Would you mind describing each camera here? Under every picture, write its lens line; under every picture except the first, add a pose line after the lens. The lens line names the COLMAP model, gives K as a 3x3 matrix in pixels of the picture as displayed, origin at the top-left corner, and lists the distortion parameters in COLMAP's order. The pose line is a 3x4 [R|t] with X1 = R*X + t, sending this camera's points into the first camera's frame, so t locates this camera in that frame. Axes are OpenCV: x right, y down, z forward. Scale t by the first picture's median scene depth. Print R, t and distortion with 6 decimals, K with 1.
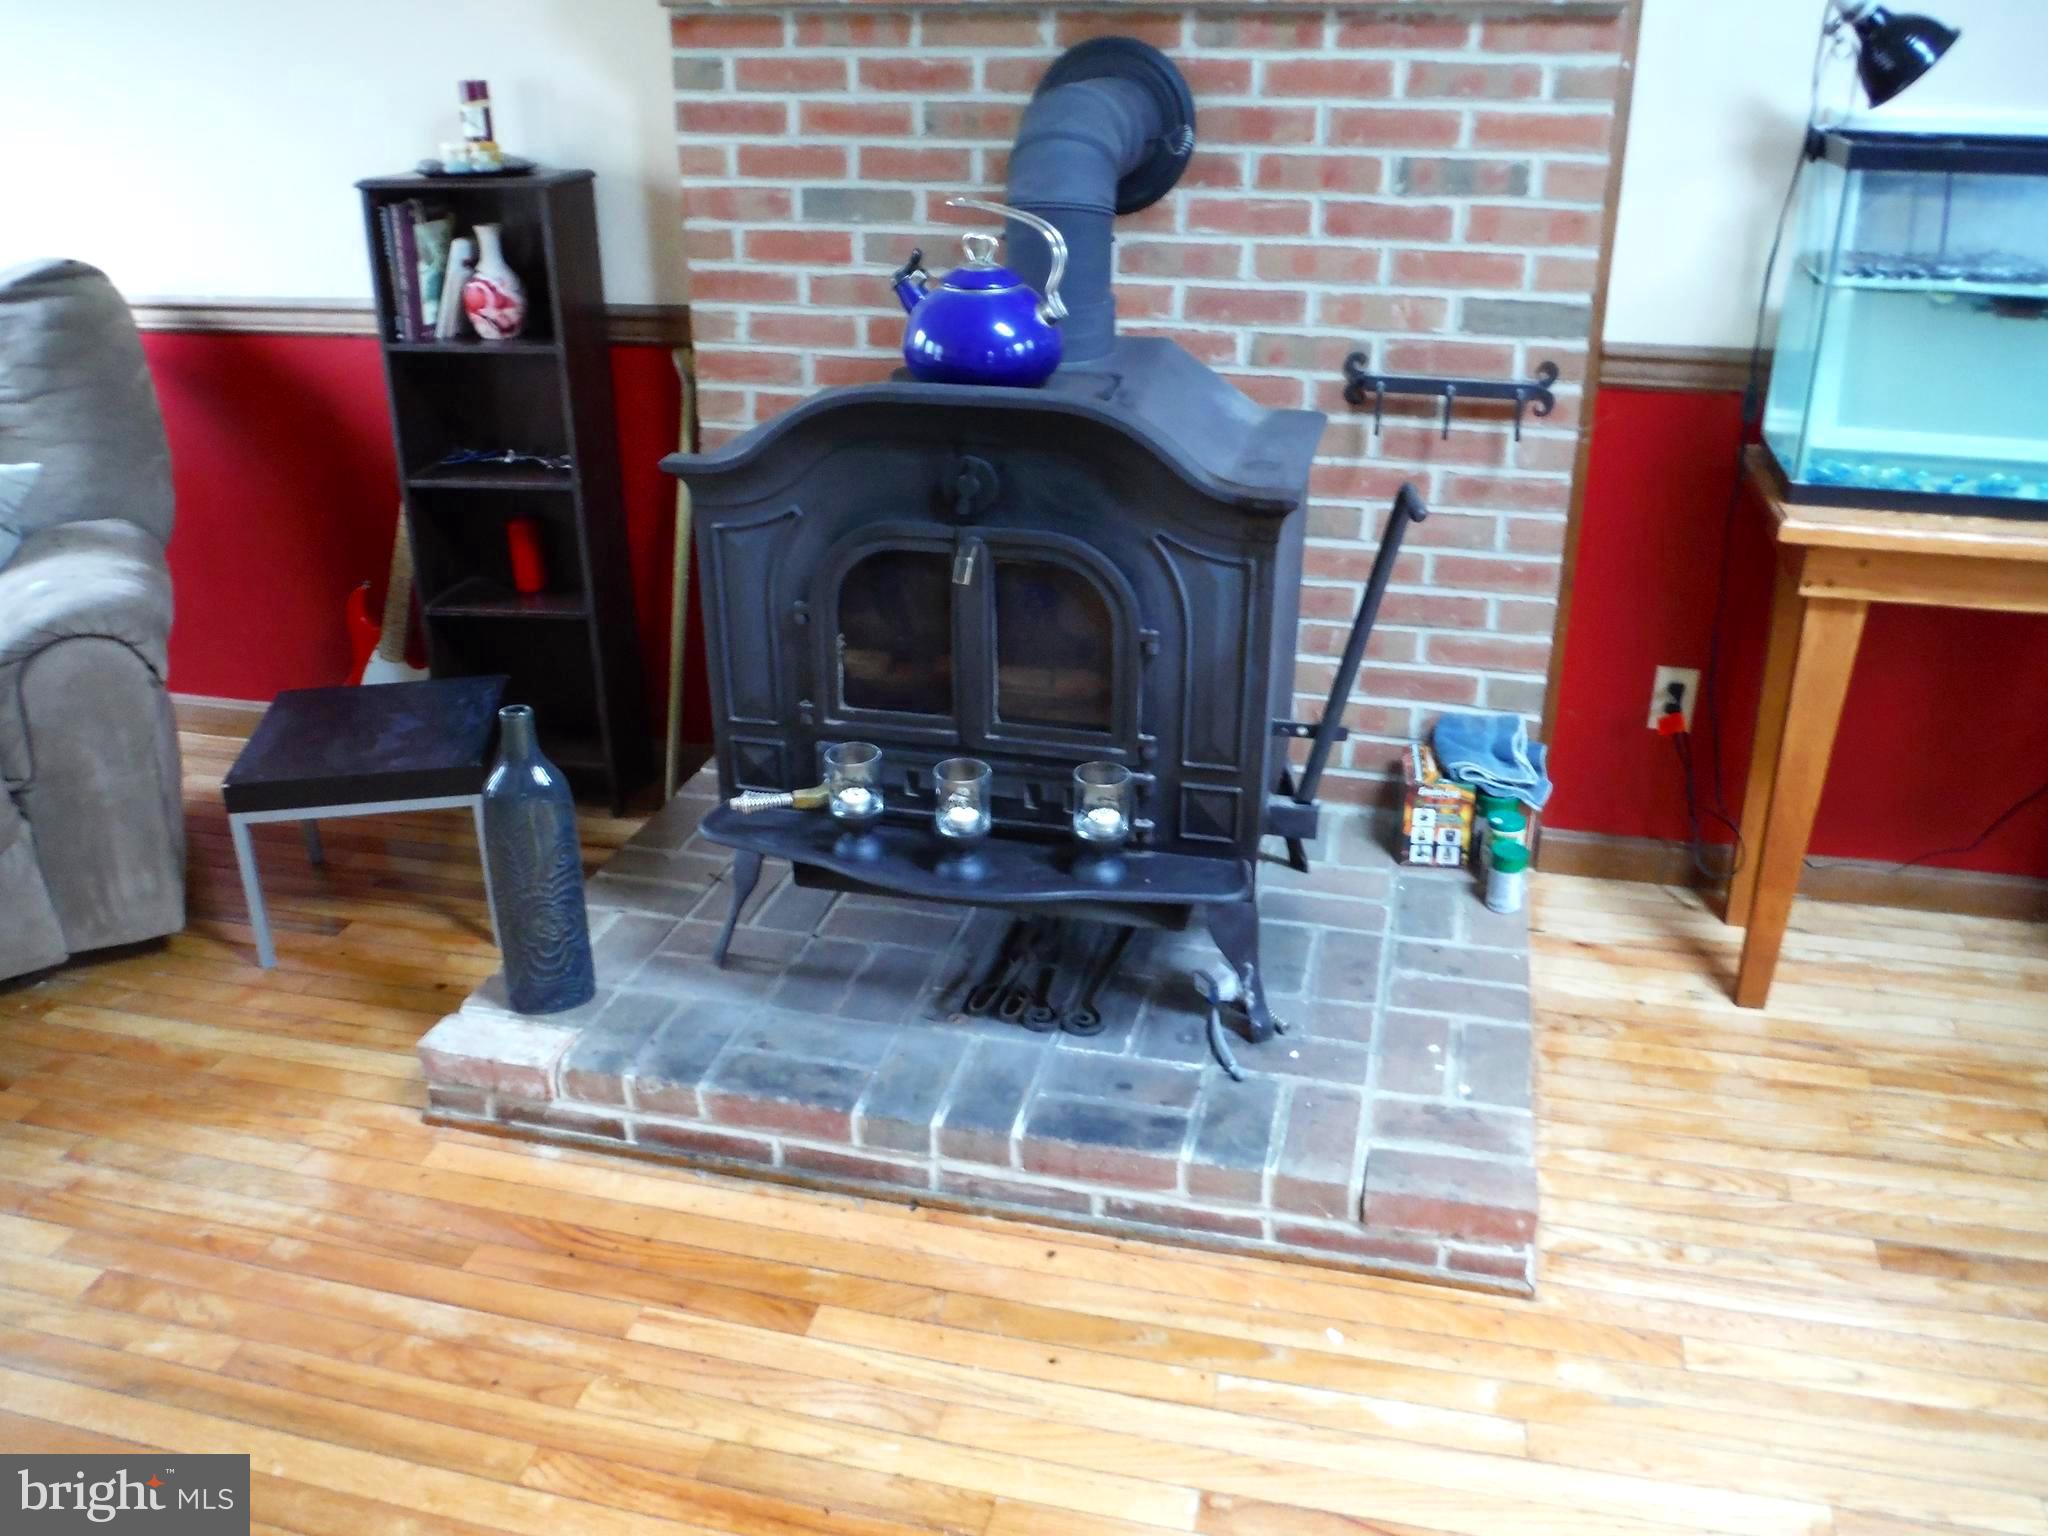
lens RADIAL K [[1708.0, 0, 1024.0], [0, 1708.0, 768.0], [0, 0, 1]] dist [-0.079216, 0.058640]
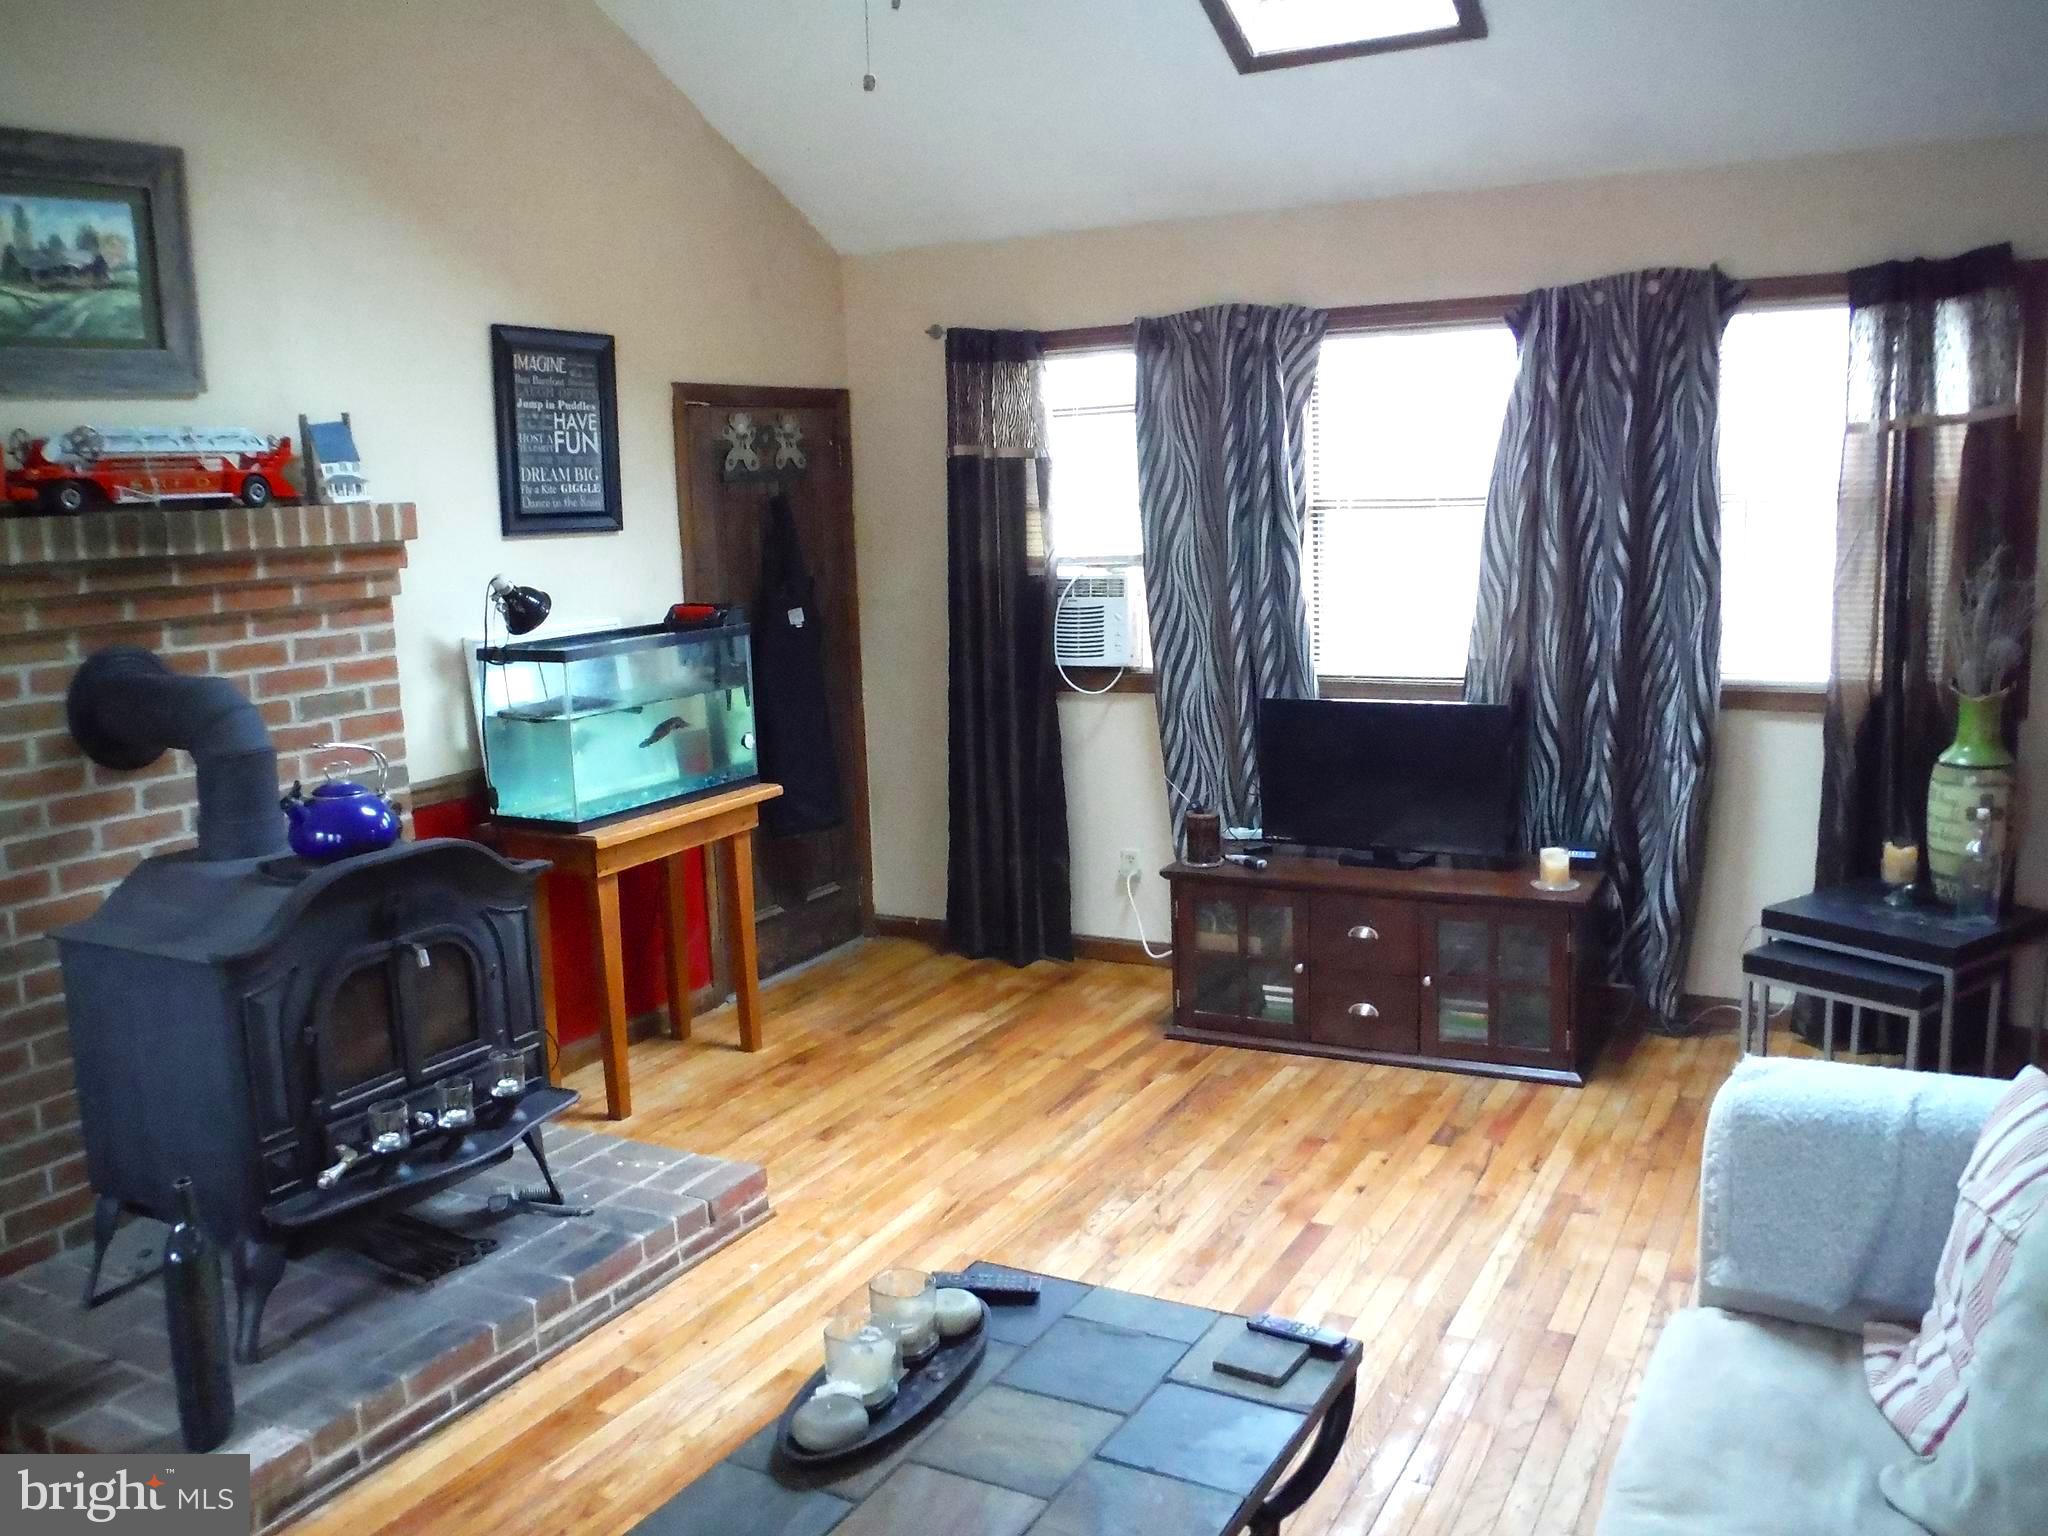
lens RADIAL K [[1708.0, 0, 1024.0], [0, 1708.0, 768.0], [0, 0, 1]] dist [-0.079216, 0.058640]
pose [[0.249552, -0.163693, 0.954426, -1.226549], [0.429380, 0.902126, 0.042454, -0.092076], [-0.867961, 0.399217, 0.295414, -0.014239]]
